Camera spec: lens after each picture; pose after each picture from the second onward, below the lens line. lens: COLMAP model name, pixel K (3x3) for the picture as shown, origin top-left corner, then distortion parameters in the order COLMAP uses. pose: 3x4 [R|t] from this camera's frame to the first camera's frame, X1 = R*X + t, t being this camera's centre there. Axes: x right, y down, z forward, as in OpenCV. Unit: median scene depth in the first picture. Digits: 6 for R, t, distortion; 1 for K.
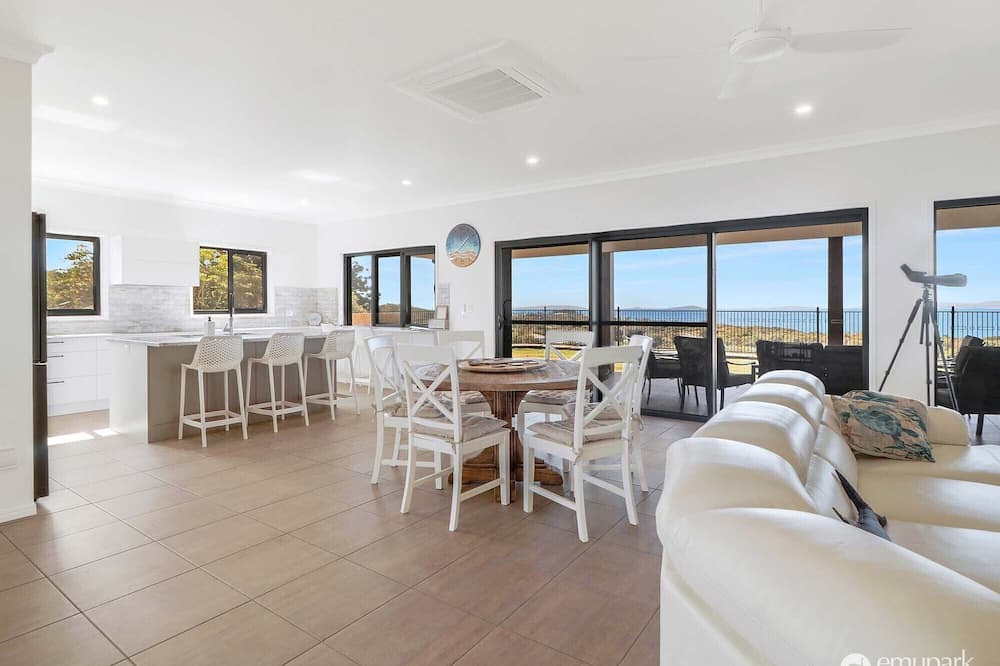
lens RADIAL K [[523.7, 0, 501.3], [0, 523.7, 312.5], [0, 0, 1]] dist [-0.016801, -0.000316]
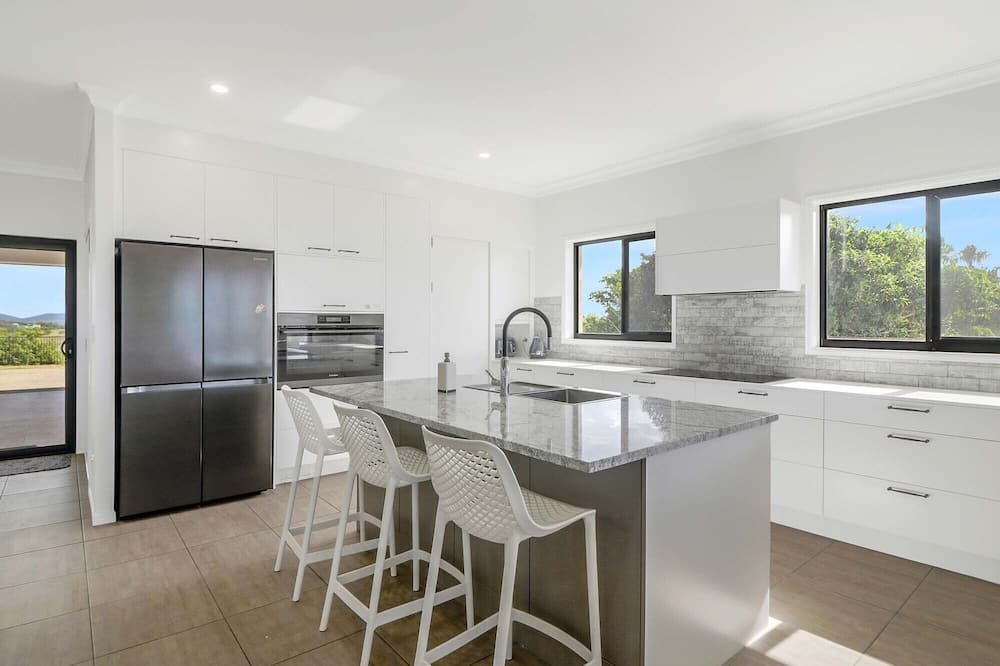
lens RADIAL K [[529.7, 0, 505.0], [0, 529.7, 322.0], [0, 0, 1]] dist [-0.001224, -0.000488]
pose [[-0.257297, -0.000952, -0.966332, -0.043399], [-0.014696, 0.999888, 0.002928, -0.017632], [0.966221, 0.014954, -0.257282, 0.877141]]
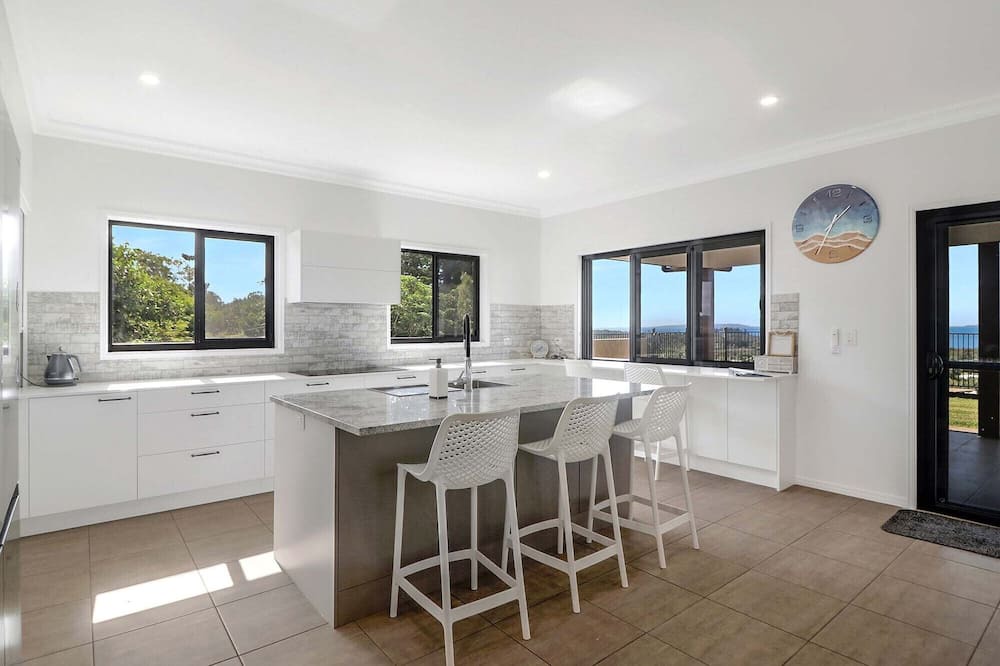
lens RADIAL K [[529.7, 0, 505.0], [0, 529.7, 322.0], [0, 0, 1]] dist [-0.001224, -0.000488]
pose [[0.960813, -0.005097, -0.277152, -0.252127], [-0.000051, 0.999828, -0.018565, -0.013712], [0.277199, 0.017852, 0.960647, 0.364935]]
